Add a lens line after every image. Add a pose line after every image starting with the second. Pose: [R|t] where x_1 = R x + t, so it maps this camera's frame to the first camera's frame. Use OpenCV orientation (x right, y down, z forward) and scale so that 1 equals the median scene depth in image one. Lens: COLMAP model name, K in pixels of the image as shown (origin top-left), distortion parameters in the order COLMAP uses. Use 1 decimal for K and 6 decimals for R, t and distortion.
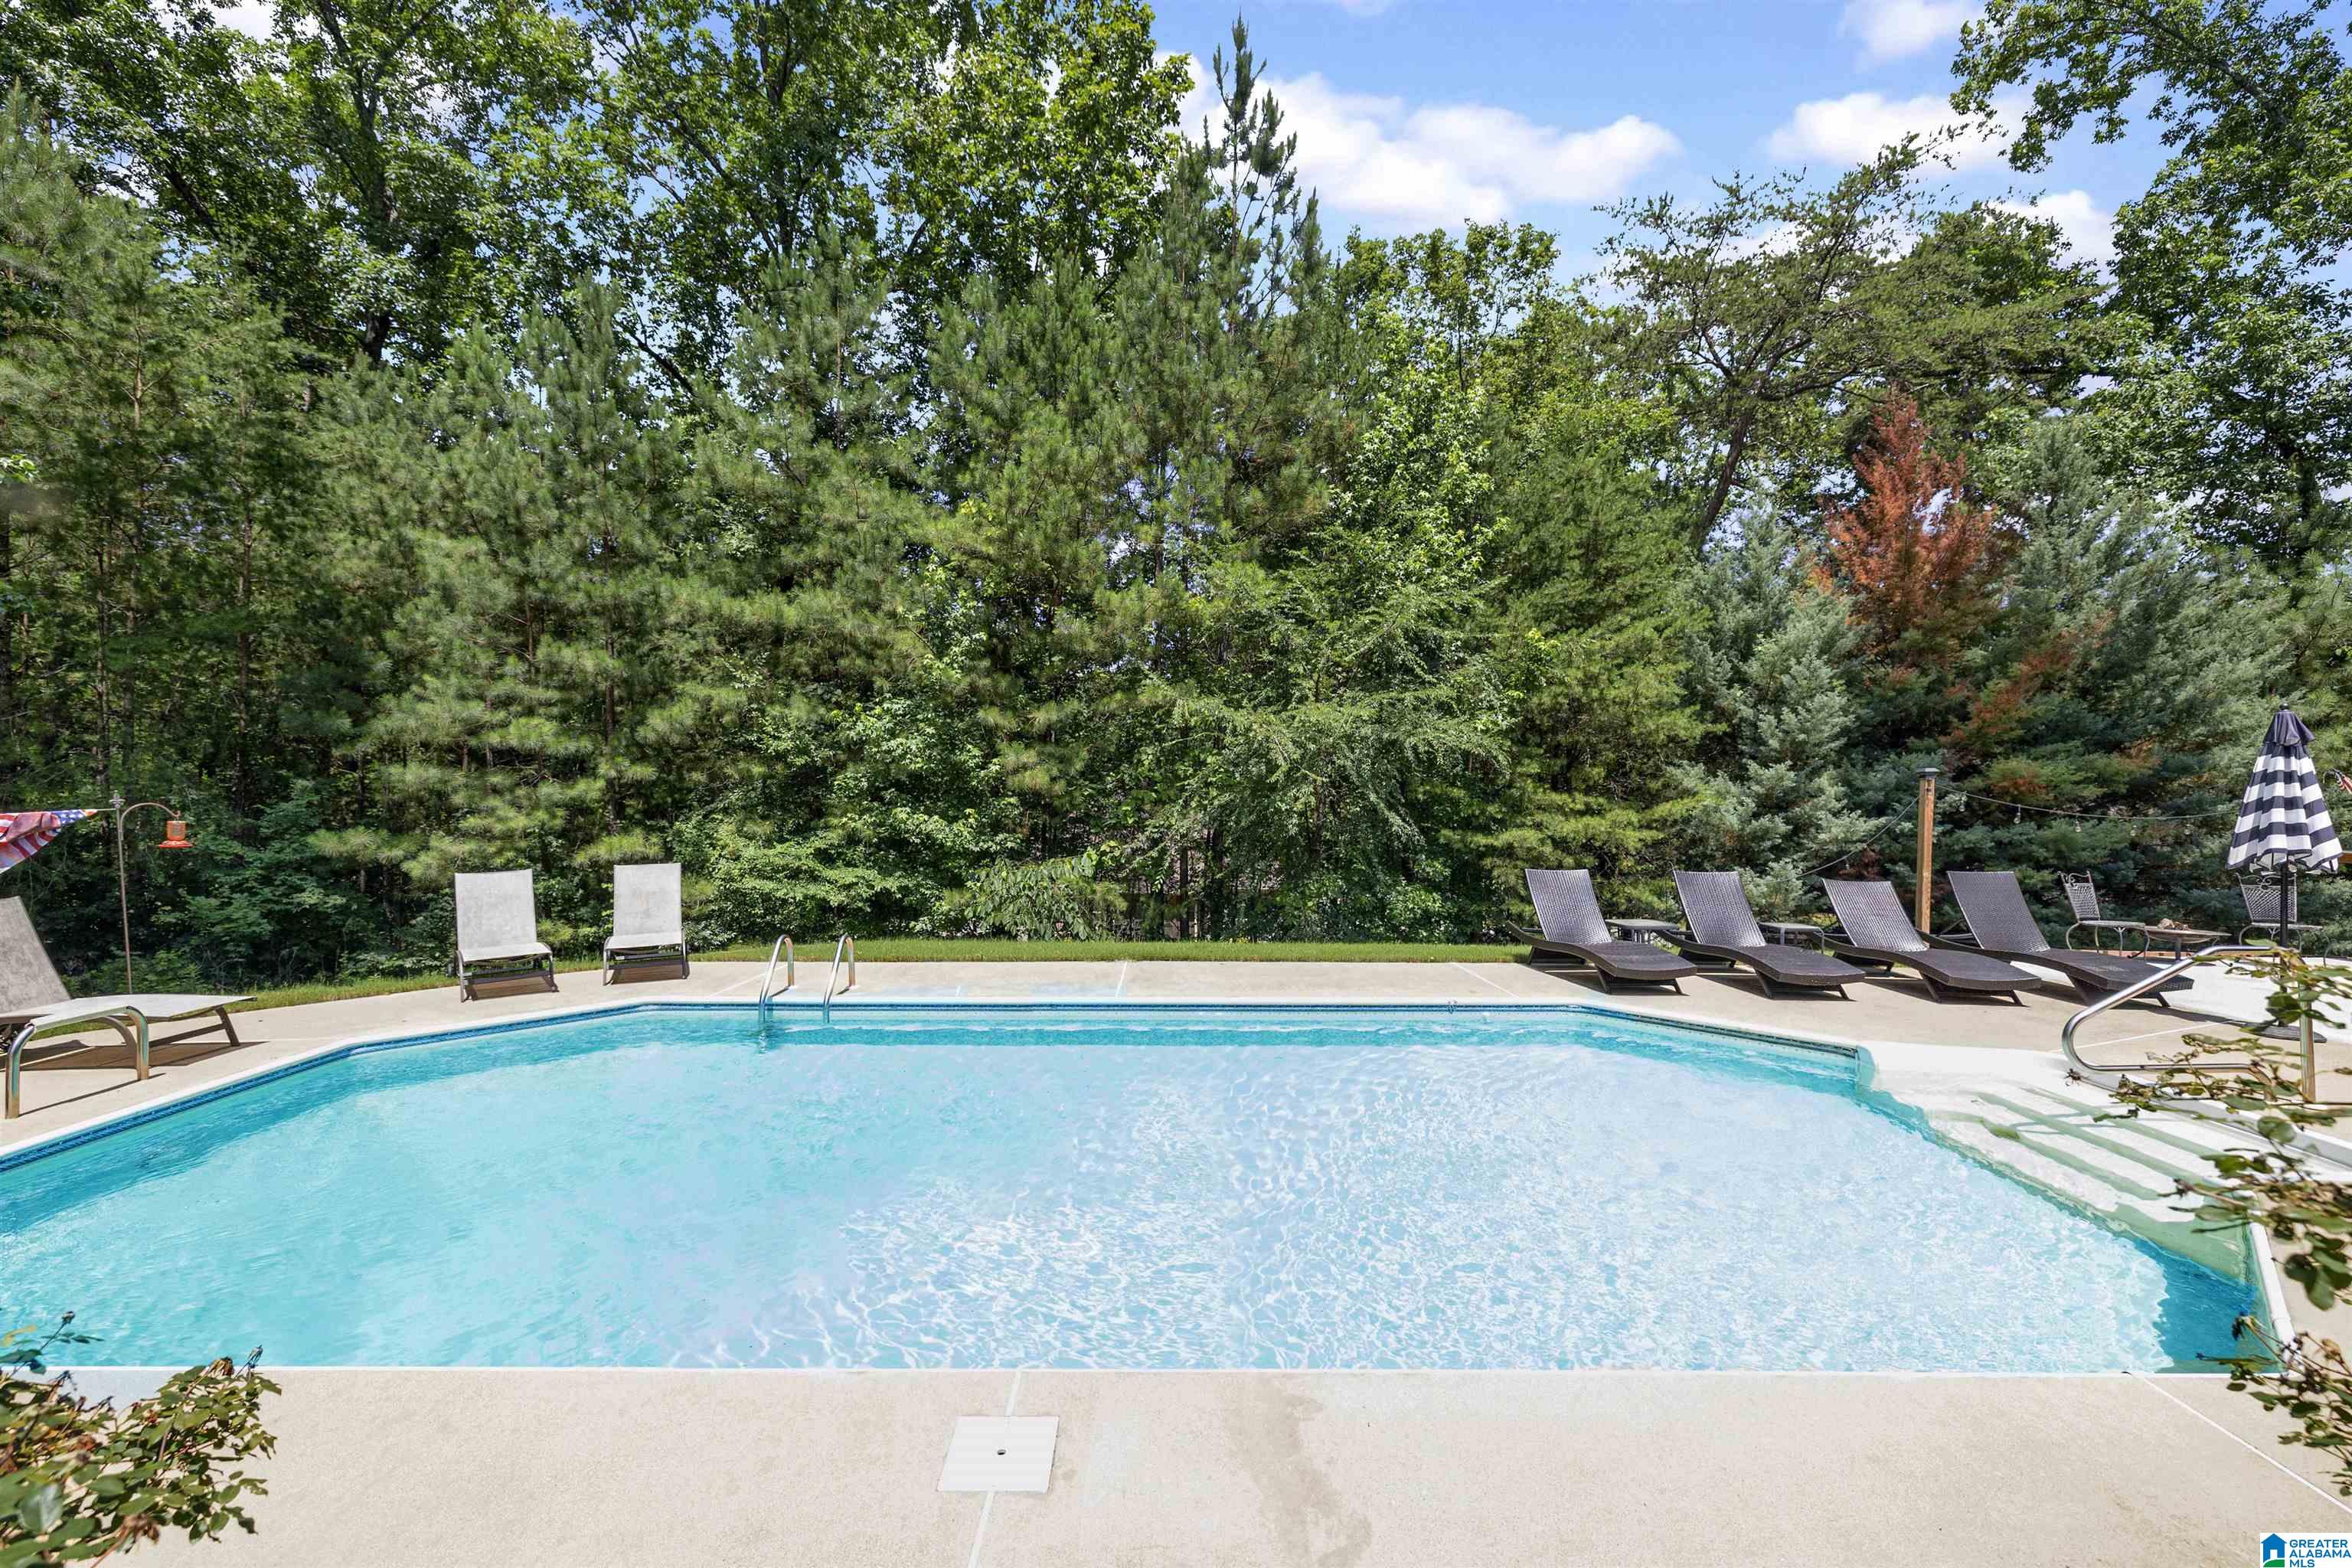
lens RADIAL K [[1009.0, 0, 1162.7], [0, 1009.0, 789.6], [0, 0, 1]] dist [-0.006557, 0.001652]
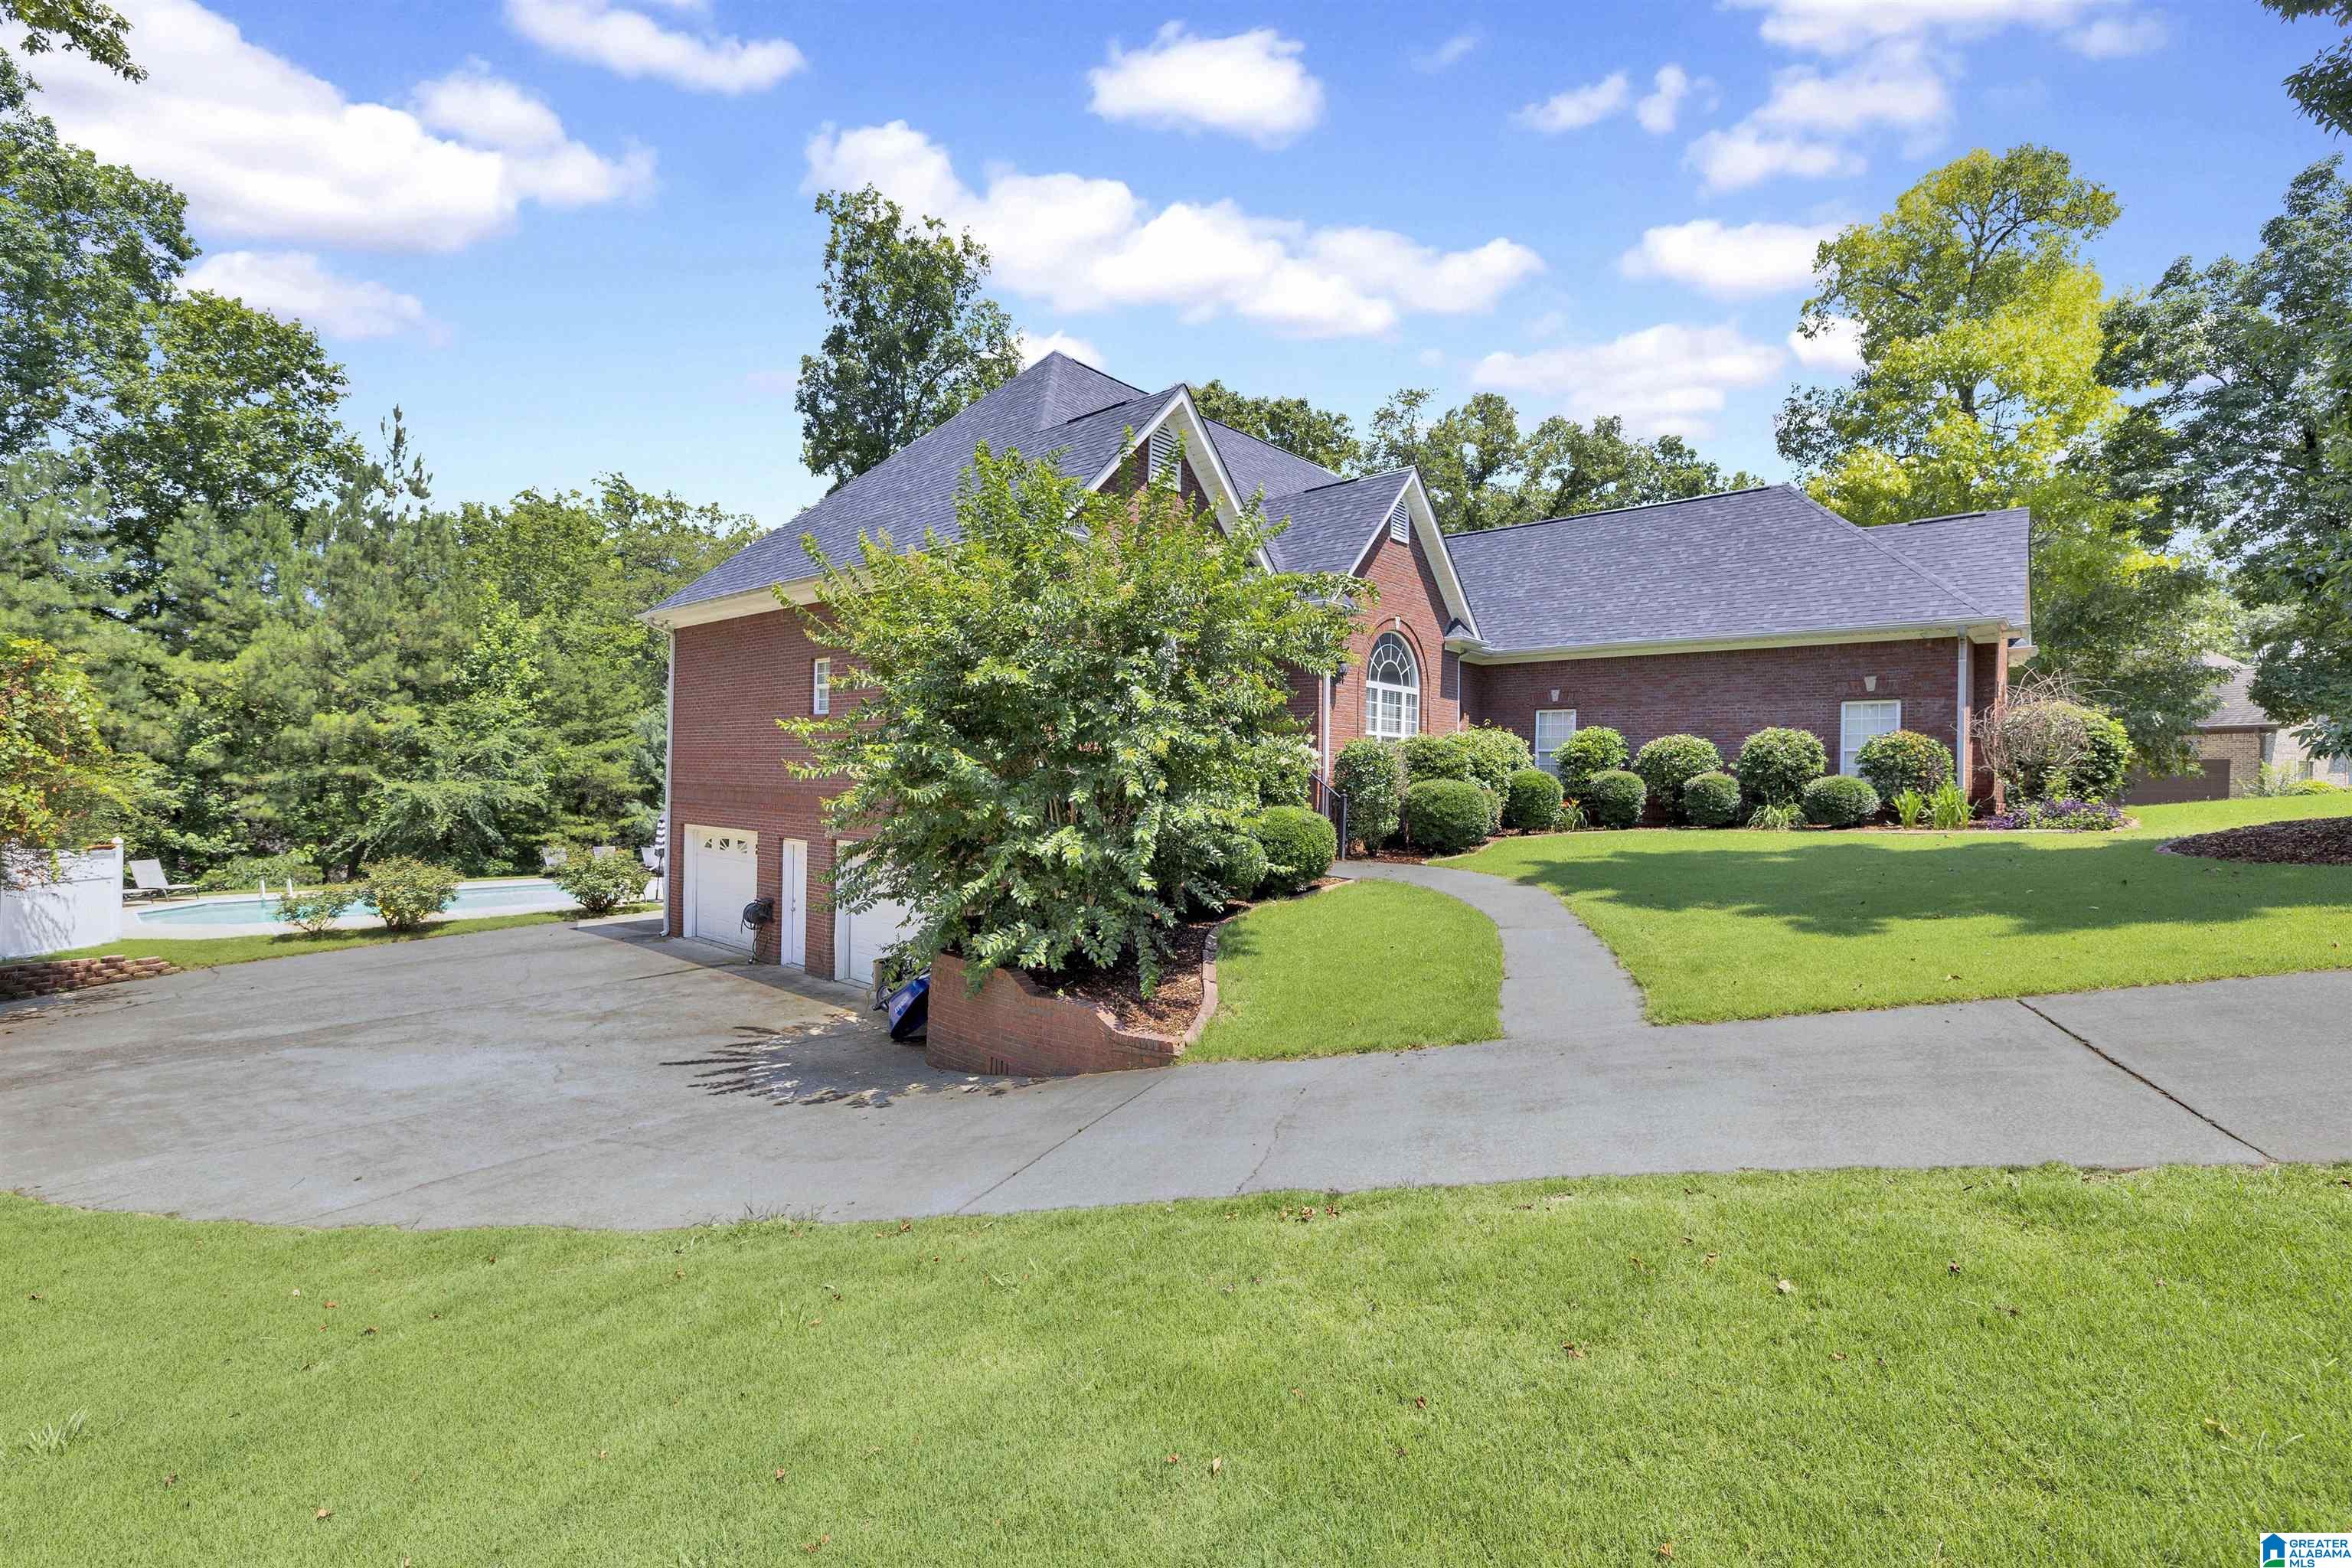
lens RADIAL K [[1009.0, 0, 1182.0], [0, 1009.0, 783.8], [0, 0, 1]] dist [-0.006557, 0.001652]
pose [[0.663637, 0.006339, 0.748028, -0.385257], [-0.023985, 0.999630, 0.012809, -0.127133], [-0.747670, -0.026442, 0.663544, -1.494741]]
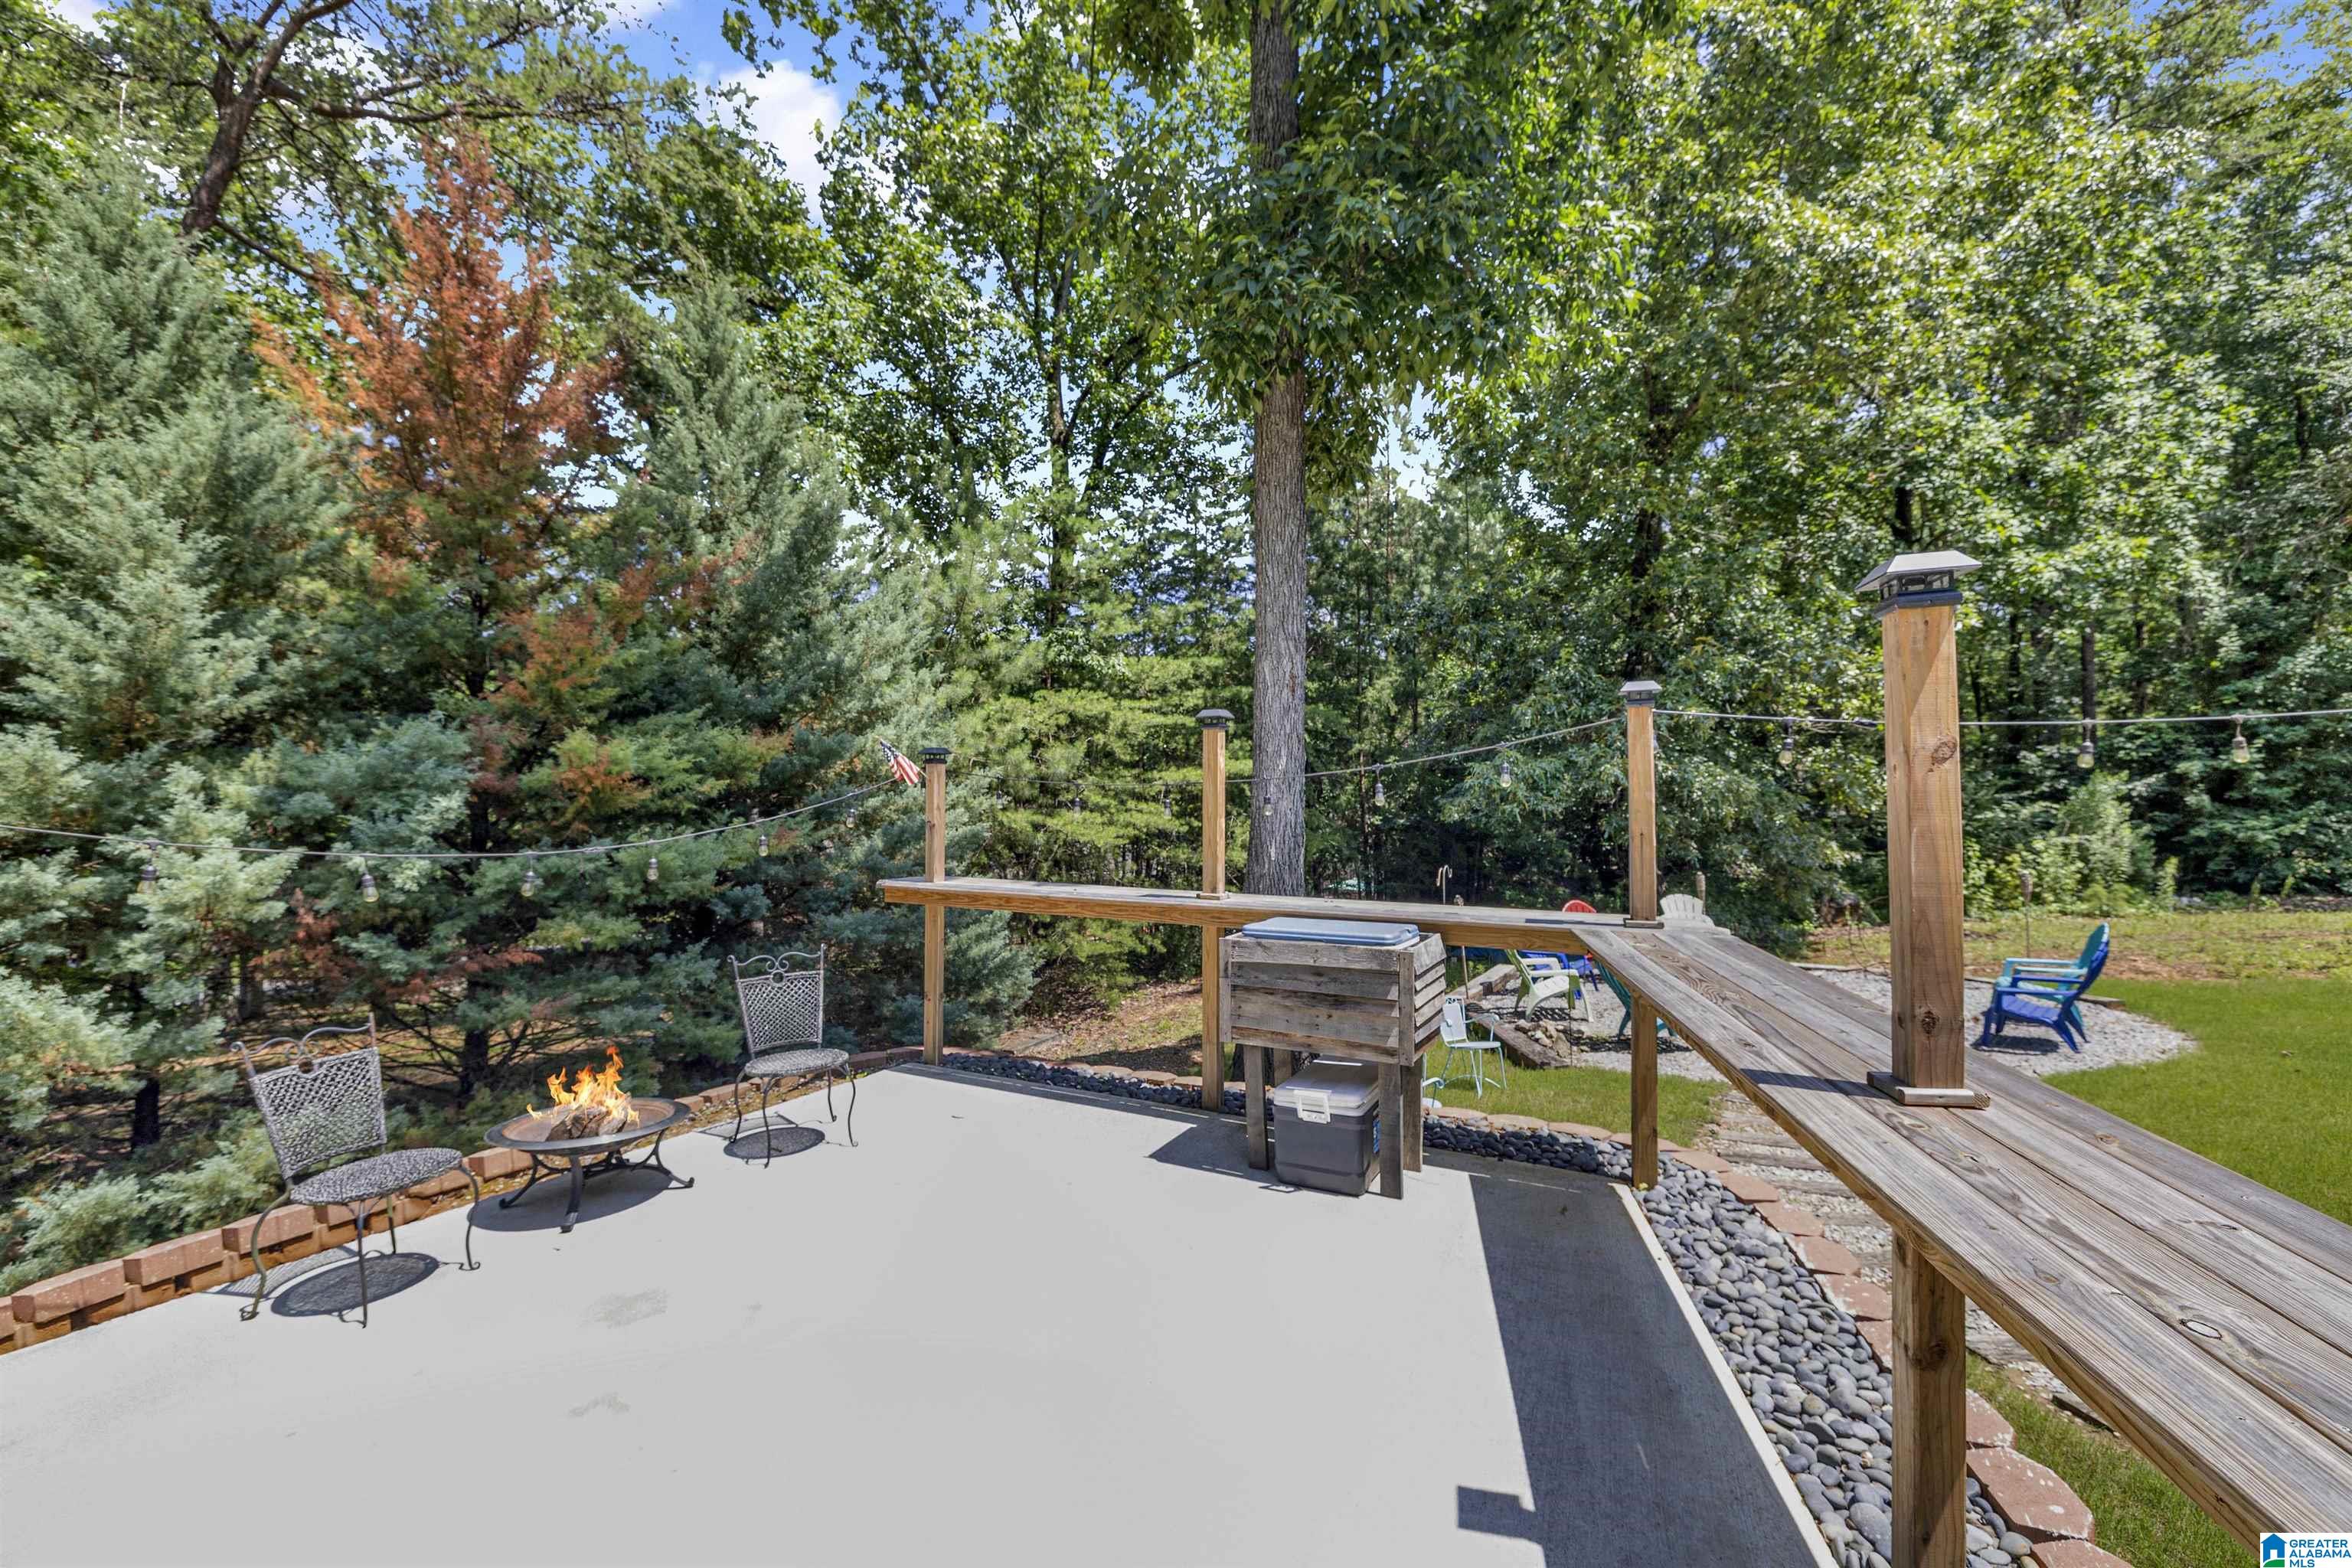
lens RADIAL K [[1009.0, 0, 1191.0], [0, 1009.0, 781.0], [0, 0, 1]] dist [-0.006557, 0.001652]
pose [[0.515998, -0.015850, 0.856443, 0.492487], [0.011505, 0.999867, 0.011572, -0.005402], [-0.856513, 0.003883, 0.516111, 0.362538]]
